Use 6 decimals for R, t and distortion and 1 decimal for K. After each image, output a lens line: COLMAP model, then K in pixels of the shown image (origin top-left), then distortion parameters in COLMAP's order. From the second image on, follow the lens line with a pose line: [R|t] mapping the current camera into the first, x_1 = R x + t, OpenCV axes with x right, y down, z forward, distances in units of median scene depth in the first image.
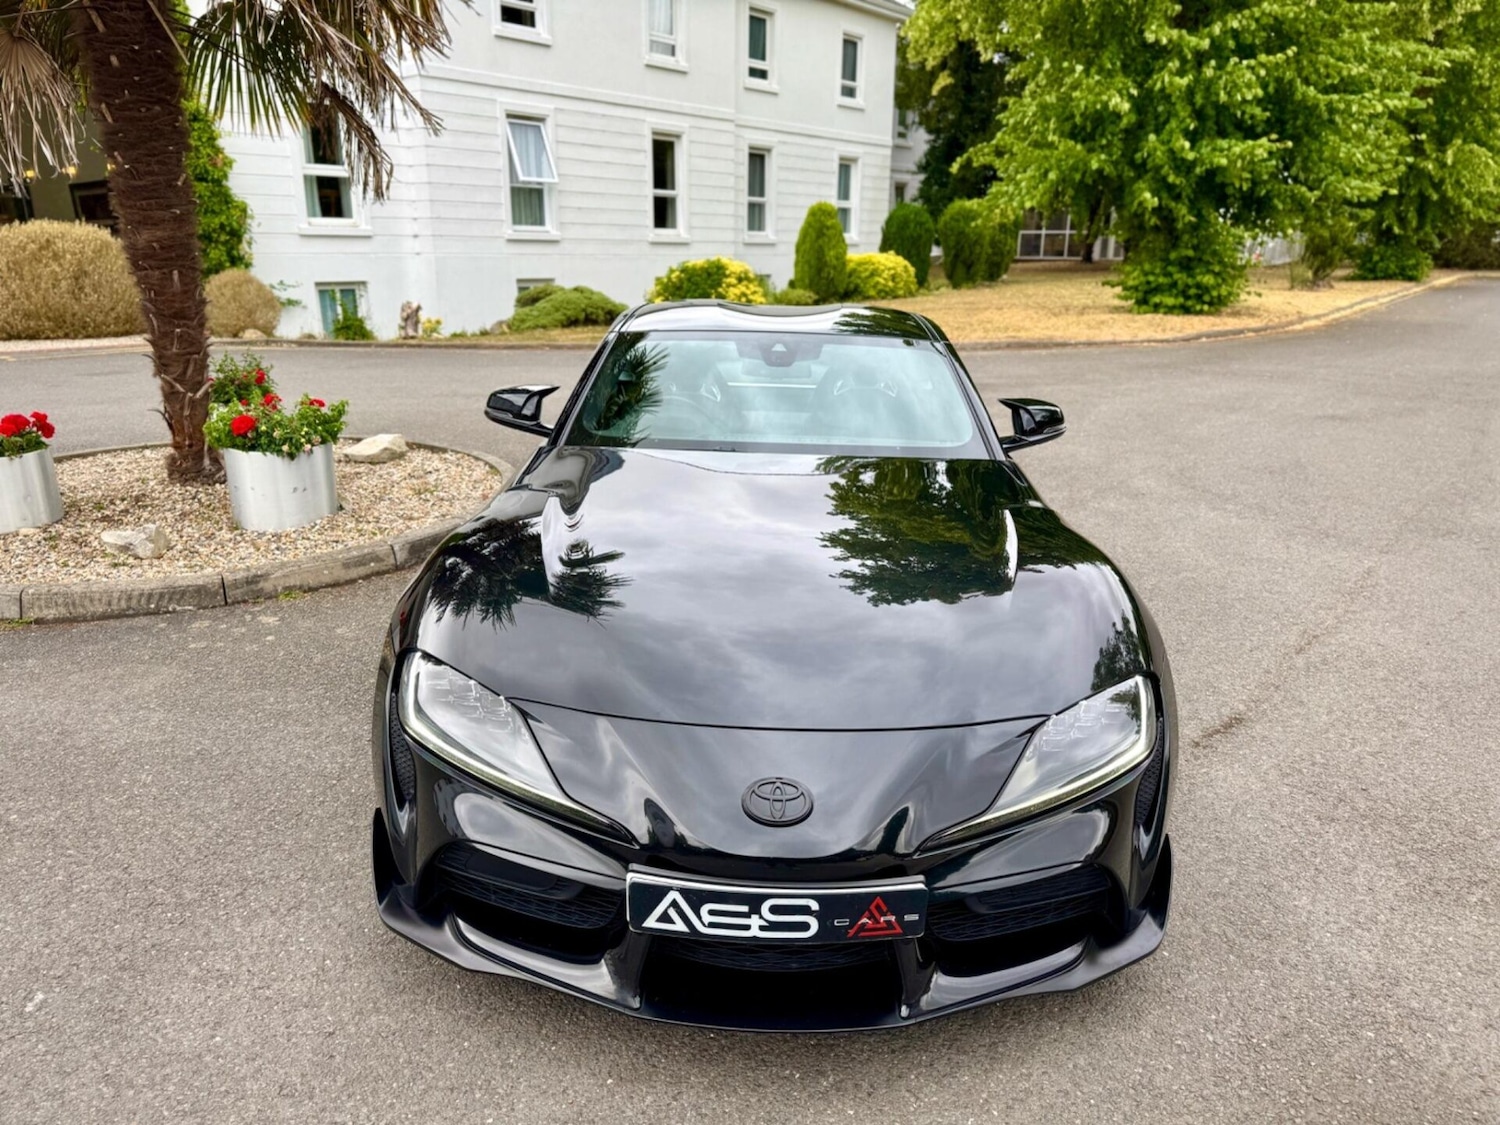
lens RADIAL K [[1052.3, 0, 750.5], [0, 1052.3, 567.9], [0, 0, 1]] dist [0.045482, -0.062595]
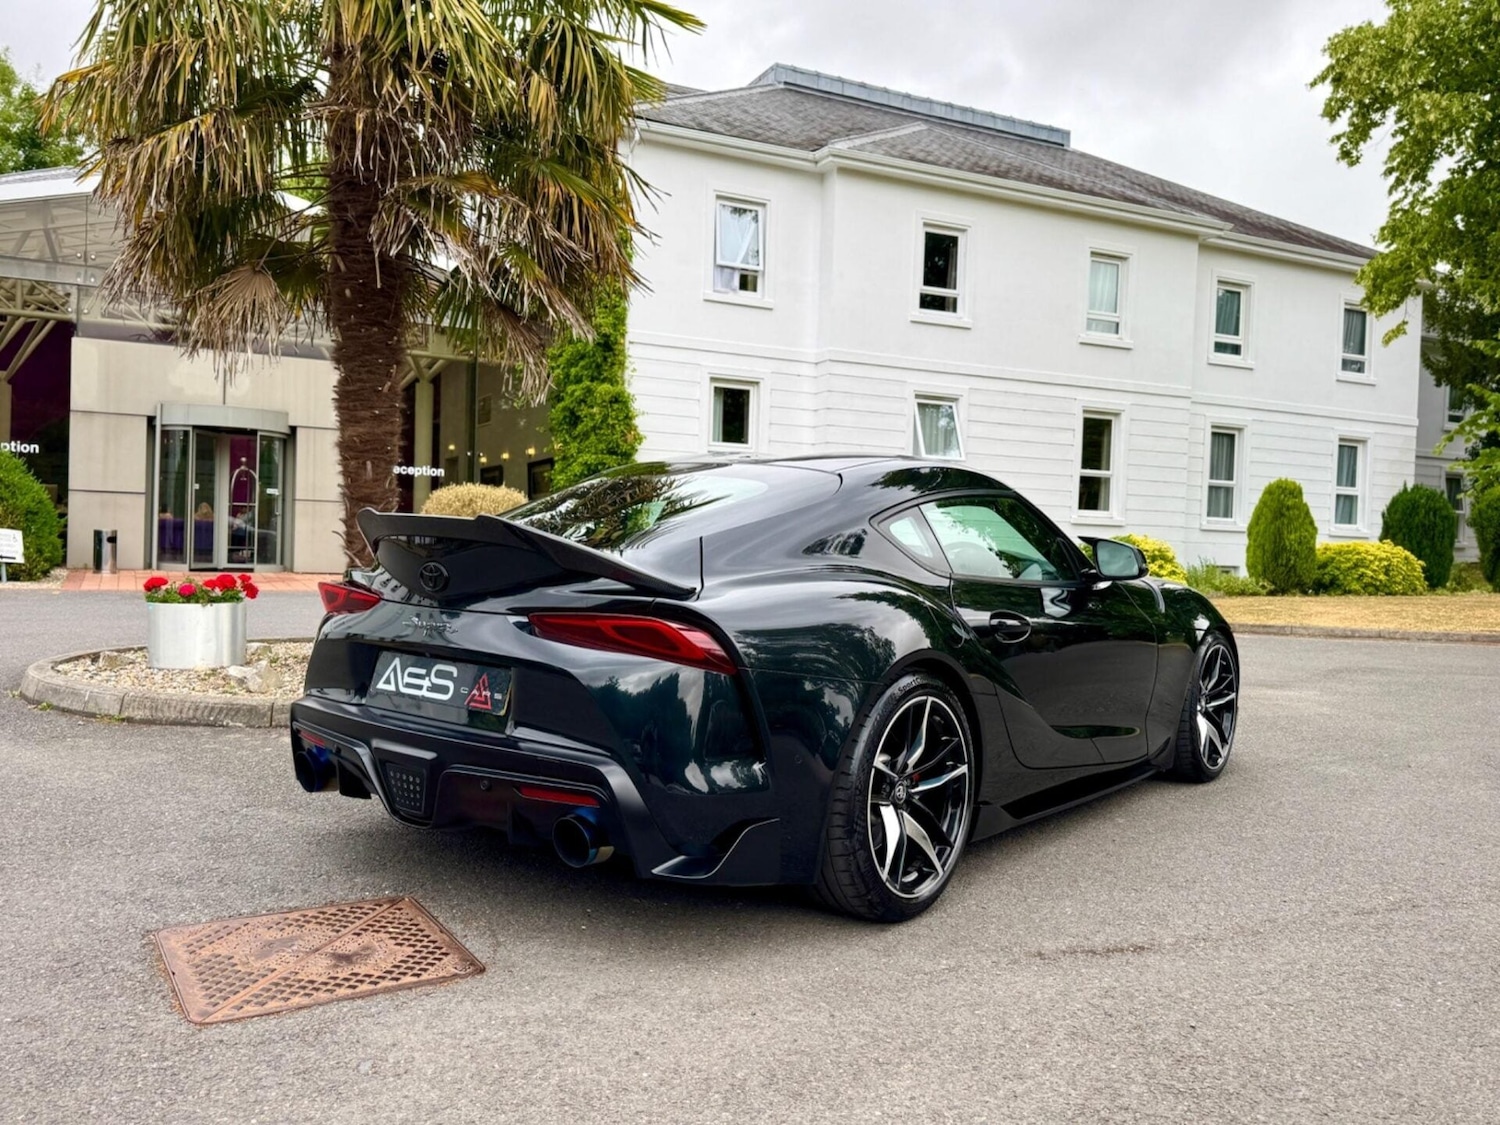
lens RADIAL K [[1213.1, 0, 751.1], [0, 1213.1, 568.8], [0, 0, 1]] dist [0.082060, -0.149545]
pose [[0.906402, 0.029613, -0.421377, 0.373437], [-0.147461, 0.956966, -0.249943, 0.094873], [0.395842, 0.288686, 0.871762, 0.043401]]
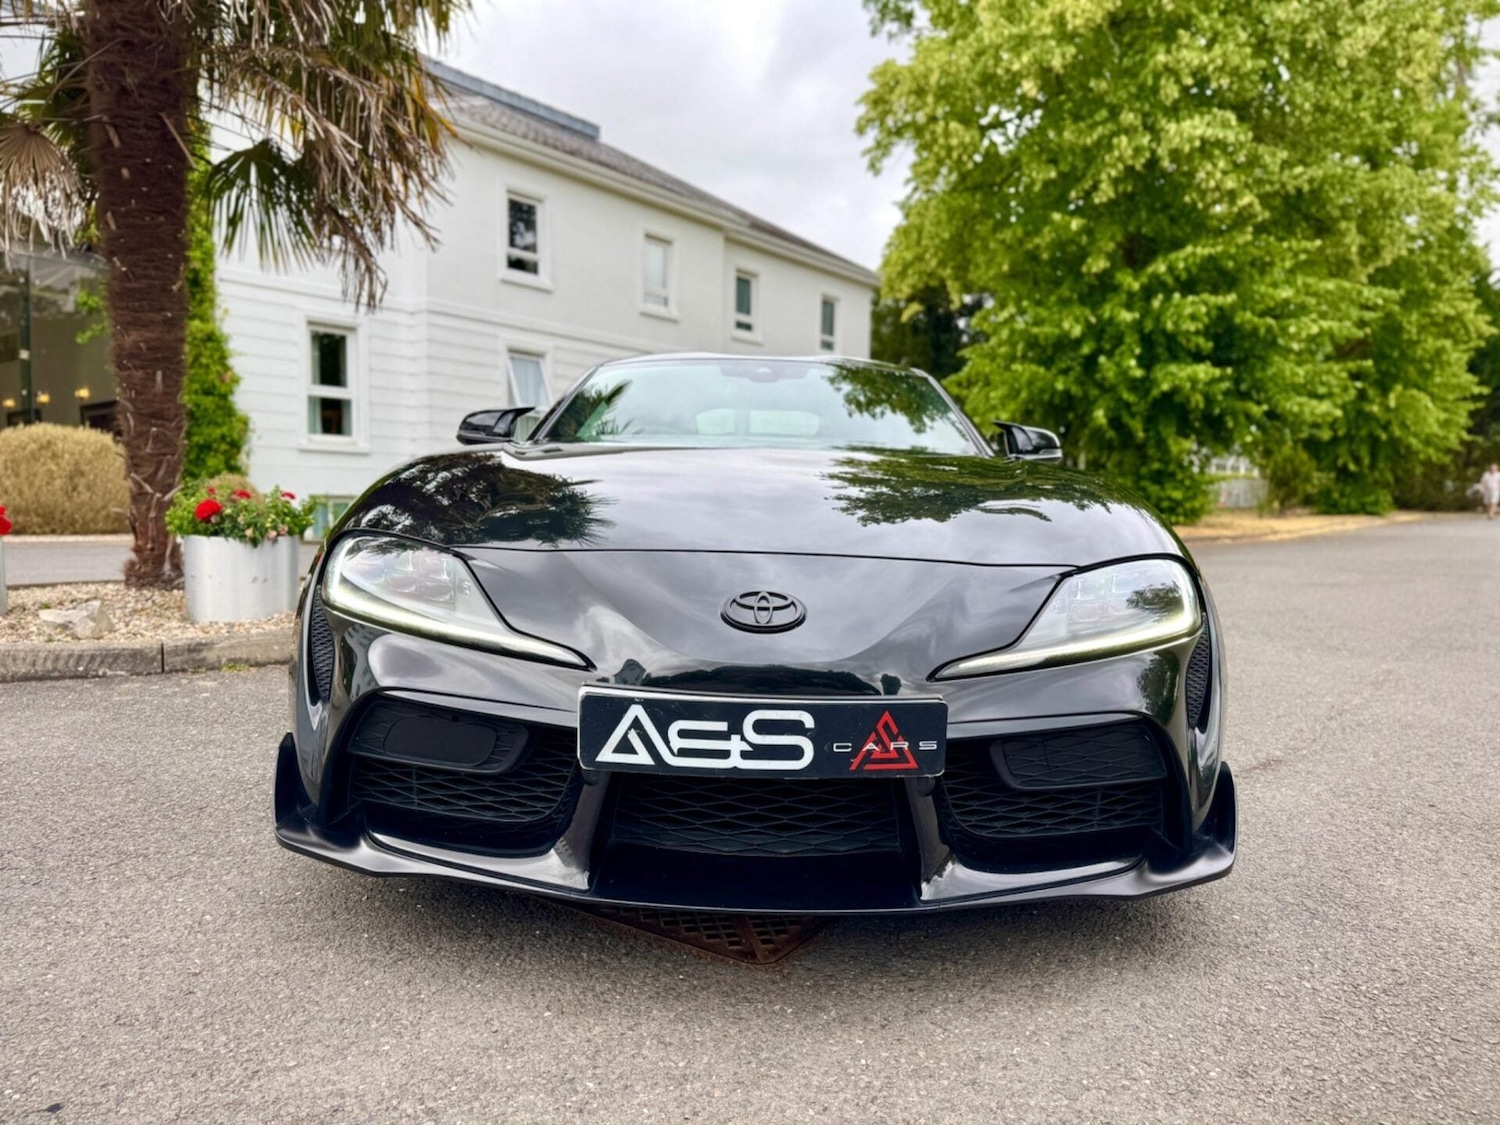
lens RADIAL K [[1052.3, 0, 750.5], [0, 1052.3, 567.9], [0, 0, 1]] dist [0.045482, -0.062595]
pose [[0.999895, 0.004291, 0.013876, 0.001147], [-0.000888, 0.971635, -0.236484, 0.128390], [-0.014497, 0.236447, 0.971536, 0.061919]]
